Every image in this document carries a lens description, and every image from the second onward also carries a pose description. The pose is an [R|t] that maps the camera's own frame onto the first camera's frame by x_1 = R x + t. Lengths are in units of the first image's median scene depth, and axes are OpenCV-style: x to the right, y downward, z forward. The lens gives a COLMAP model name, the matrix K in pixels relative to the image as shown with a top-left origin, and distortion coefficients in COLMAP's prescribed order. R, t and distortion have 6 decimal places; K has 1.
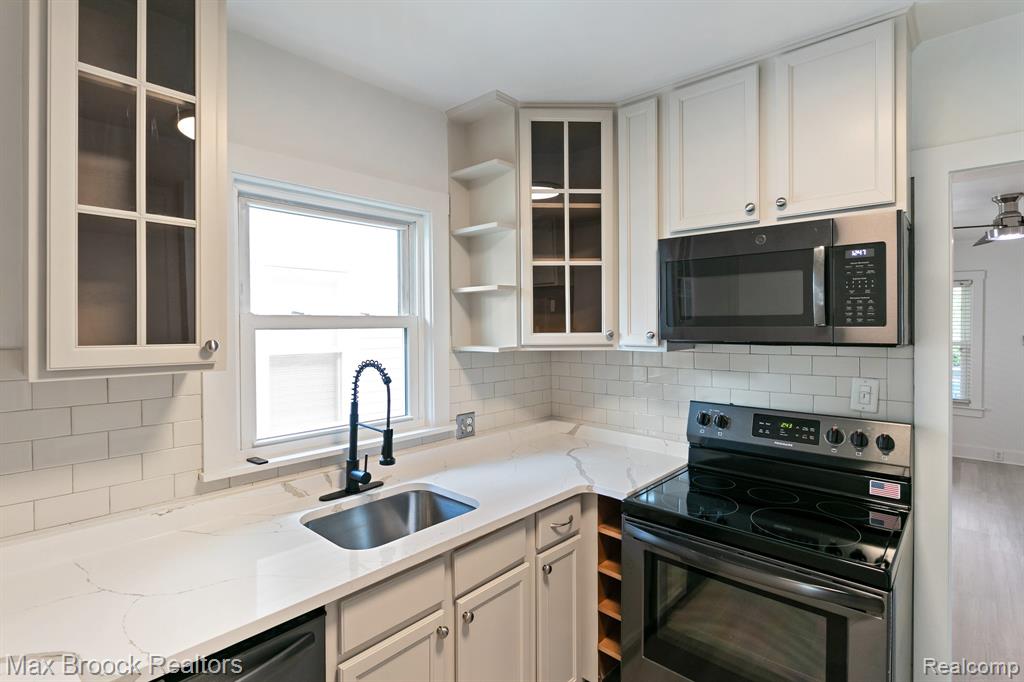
lens RADIAL K [[499.0, 0, 495.5], [0, 499.0, 329.5], [0, 0, 1]] dist [-0.014150, 0.000578]
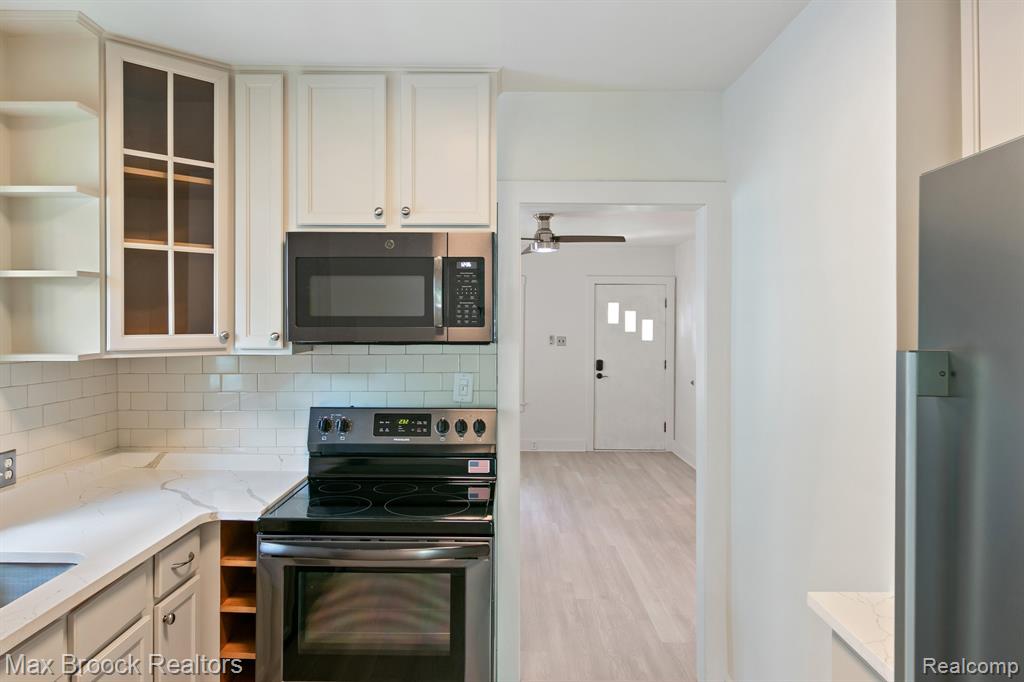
lens RADIAL K [[696.3, 0, 508.6], [0, 696.3, 337.3], [0, 0, 1]] dist [-0.050325, 0.000889]
pose [[0.717253, -0.007421, 0.696773, -0.241696], [0.001973, 0.999961, 0.008620, 0.002892], [-0.696810, -0.004808, 0.717240, -0.179964]]
